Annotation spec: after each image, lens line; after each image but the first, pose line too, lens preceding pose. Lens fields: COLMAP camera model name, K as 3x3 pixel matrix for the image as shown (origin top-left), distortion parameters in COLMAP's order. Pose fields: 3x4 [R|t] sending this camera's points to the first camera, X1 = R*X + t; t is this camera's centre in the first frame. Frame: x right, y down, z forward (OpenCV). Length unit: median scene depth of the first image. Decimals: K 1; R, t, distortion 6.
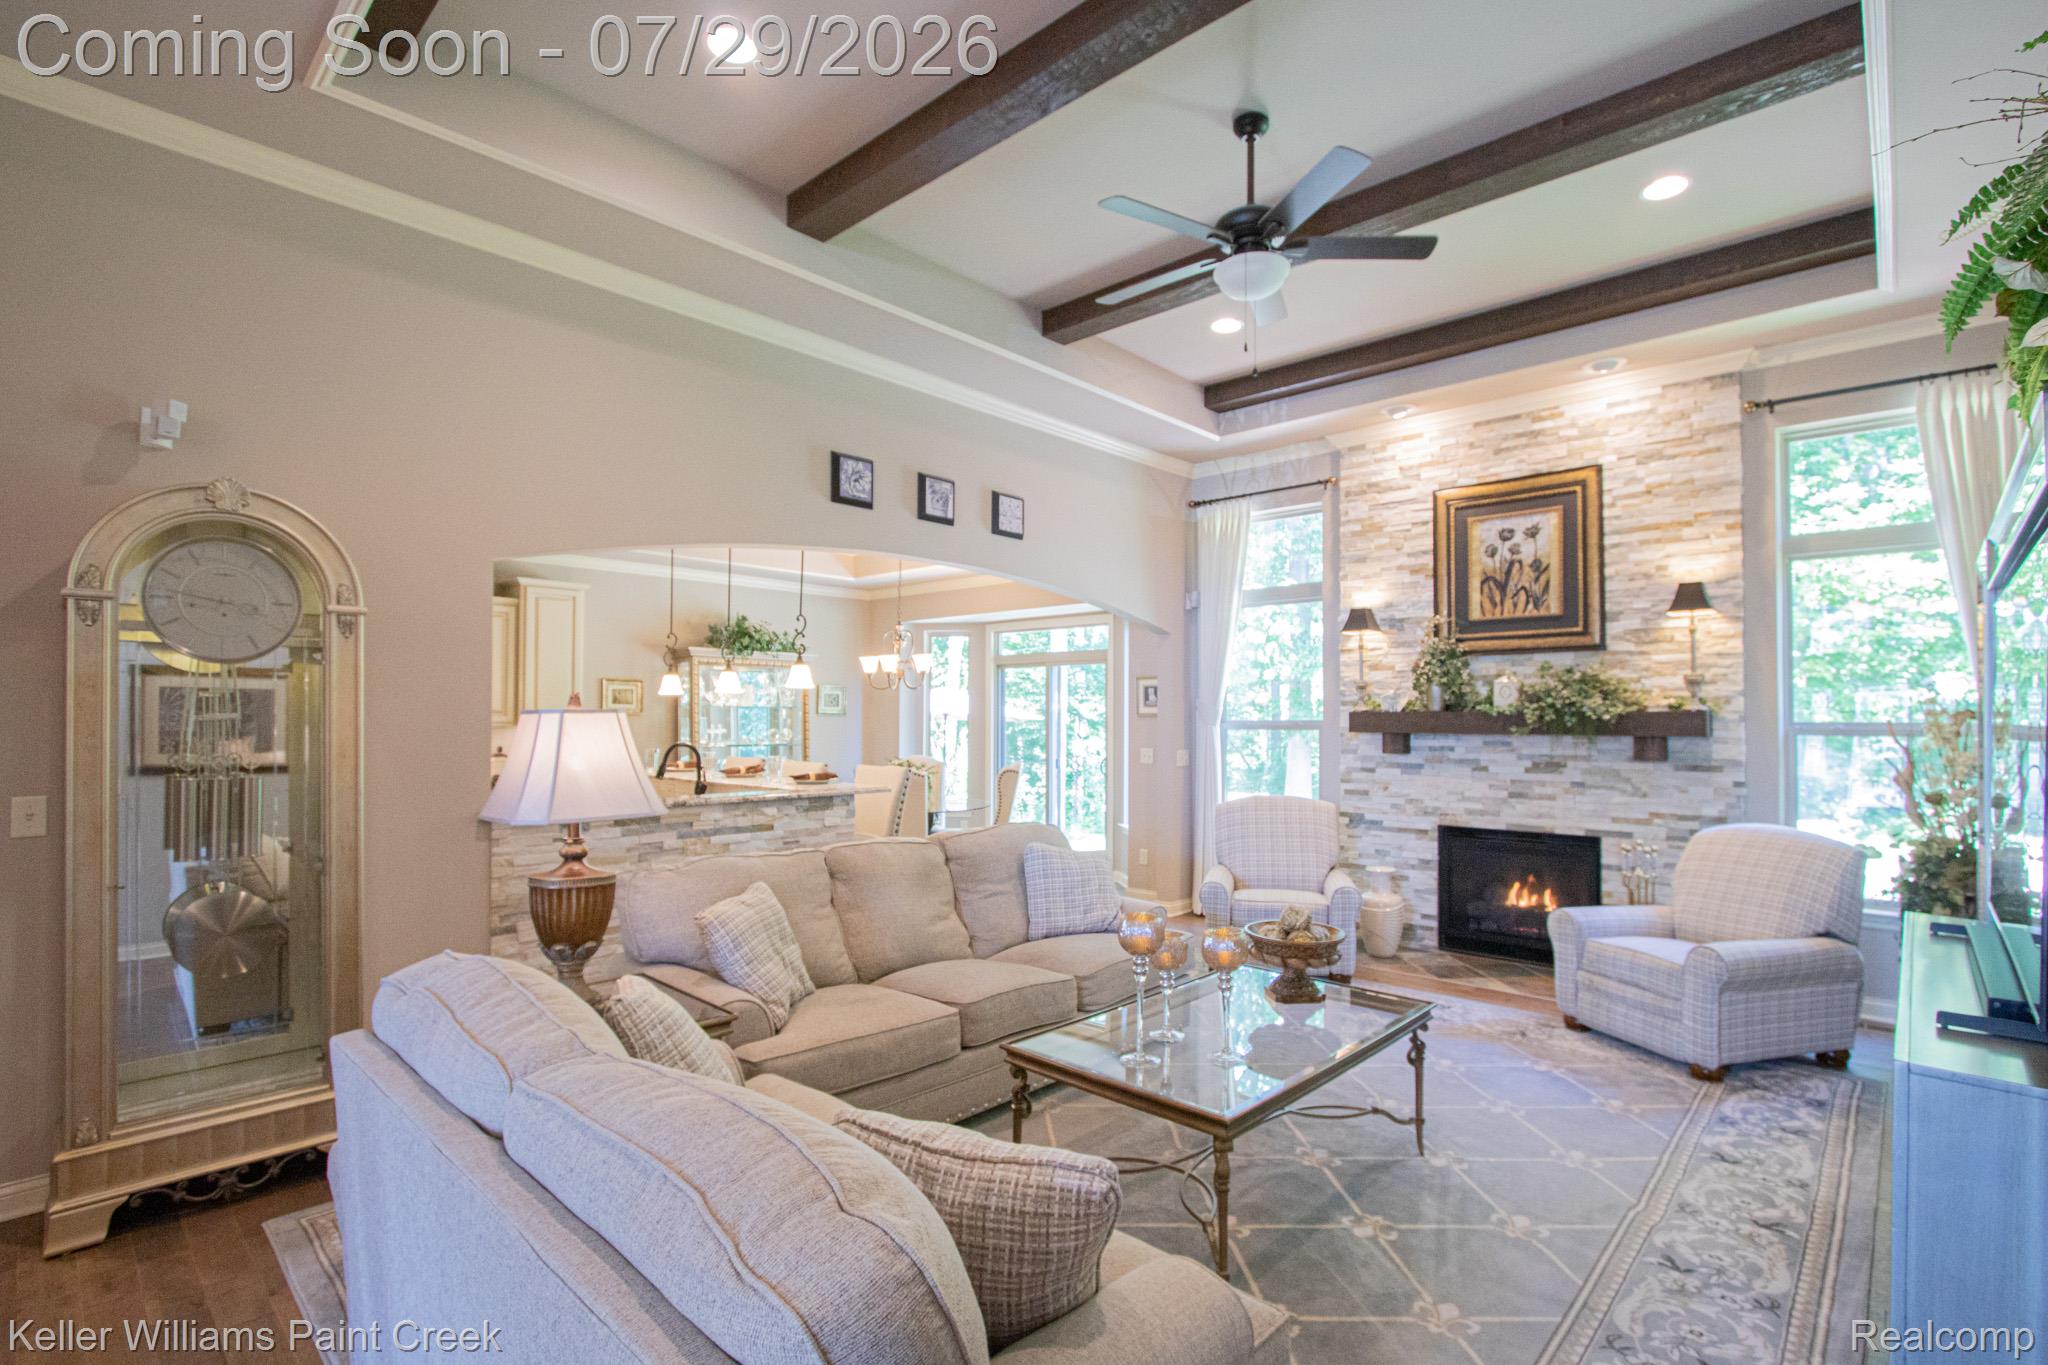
lens RADIAL K [[962.9, 0, 1037.3], [0, 962.9, 704.0], [0, 0, 1]] dist [-0.011632, -0.000500]
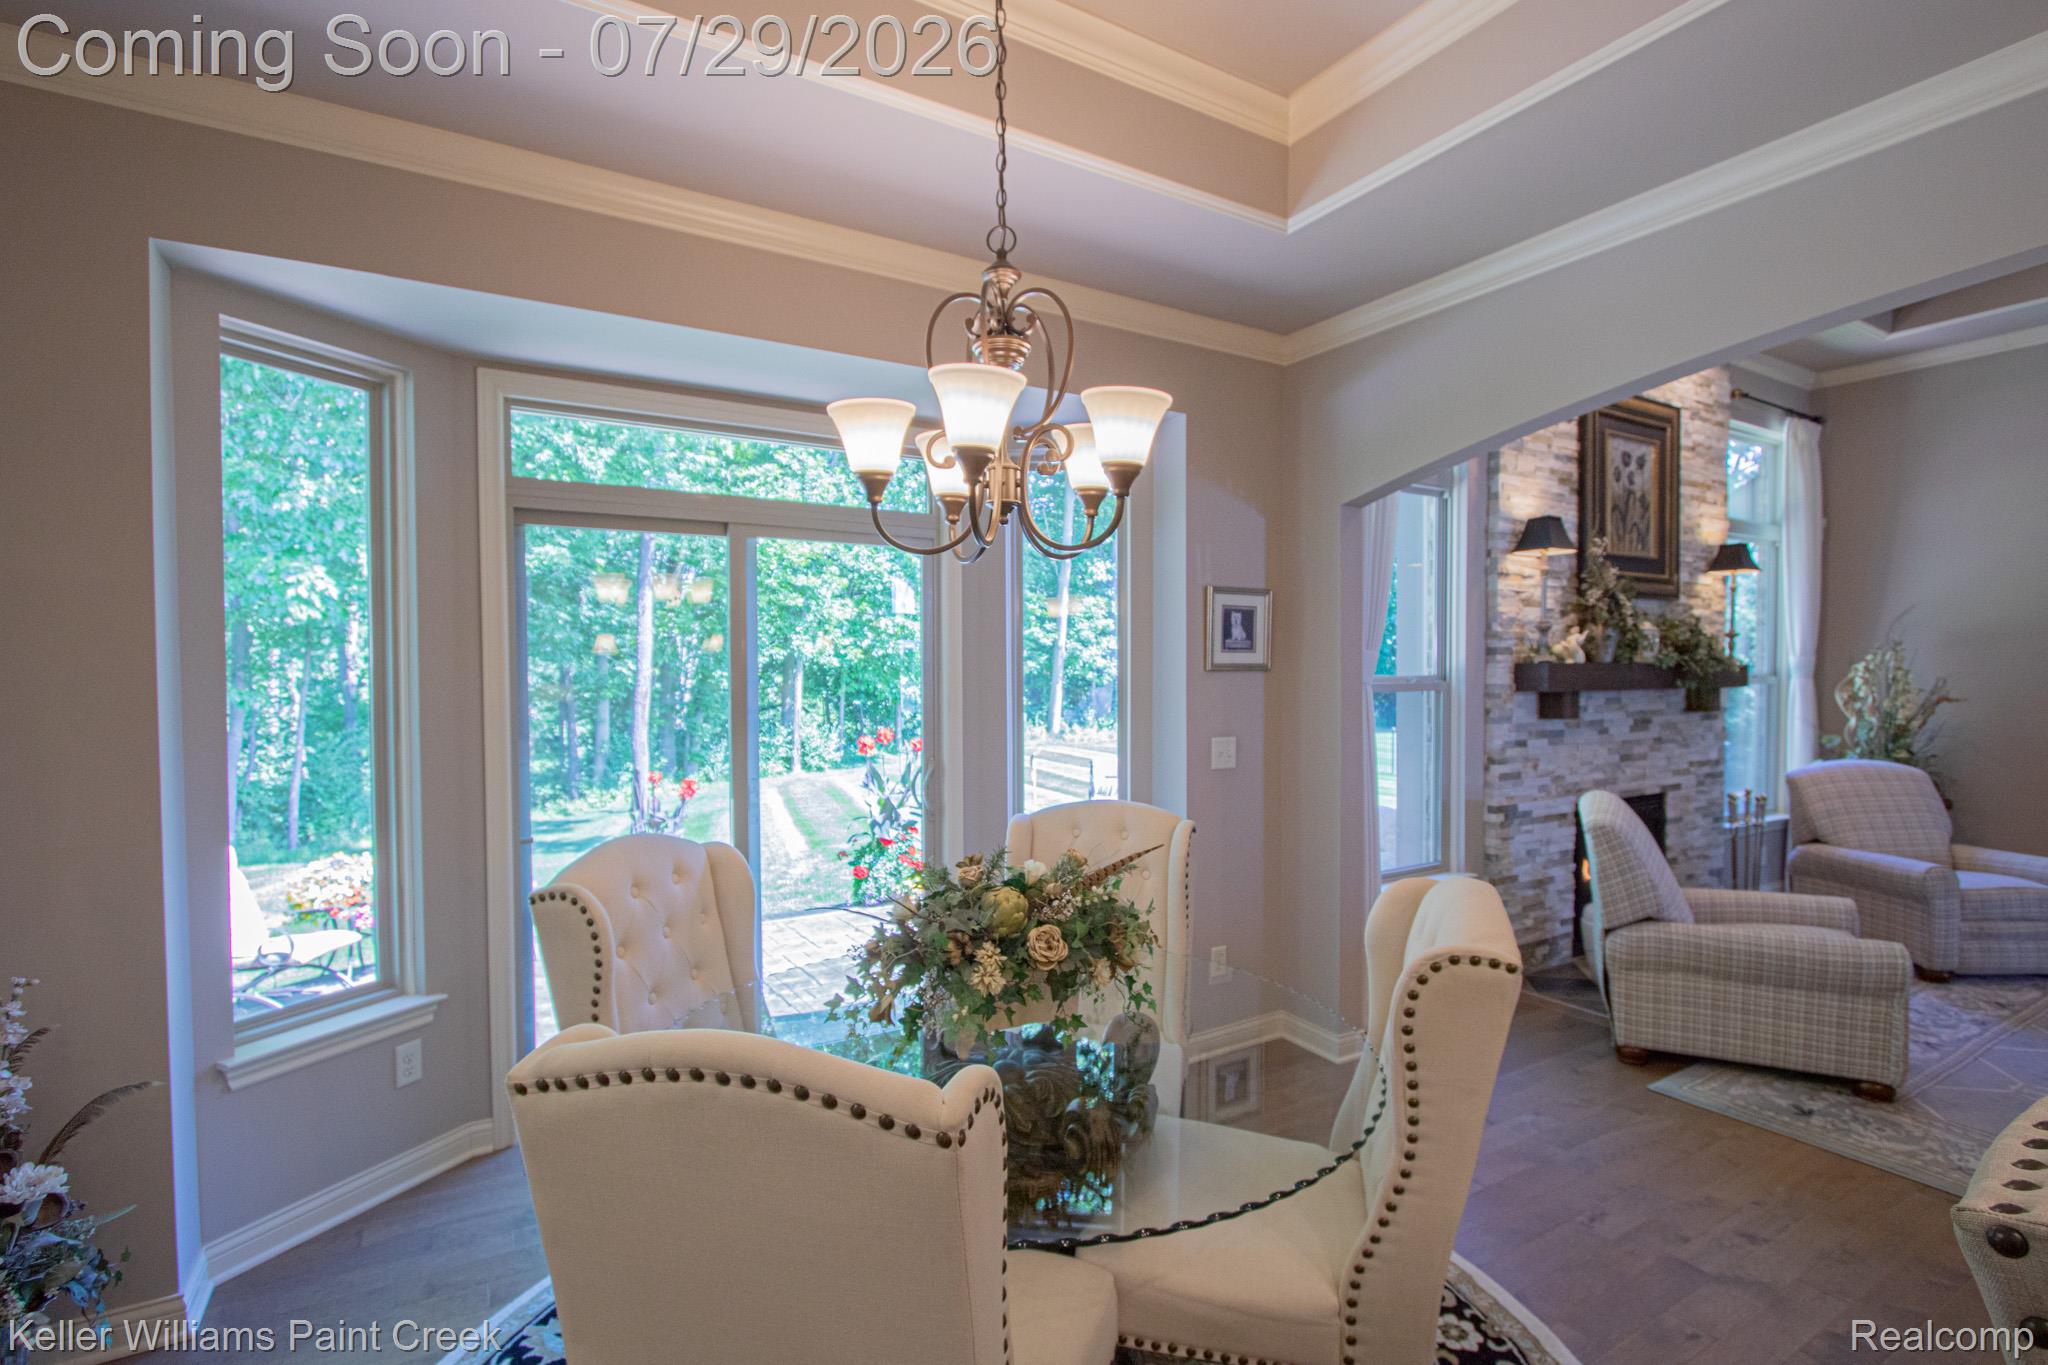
lens RADIAL K [[962.9, 0, 1037.3], [0, 962.9, 704.0], [0, 0, 1]] dist [-0.011632, -0.000500]
pose [[0.277679, -0.035088, 0.960033, -0.464453], [-0.008381, 0.999206, 0.038944, 0.014184], [-0.960637, -0.018860, 0.277165, 1.186315]]
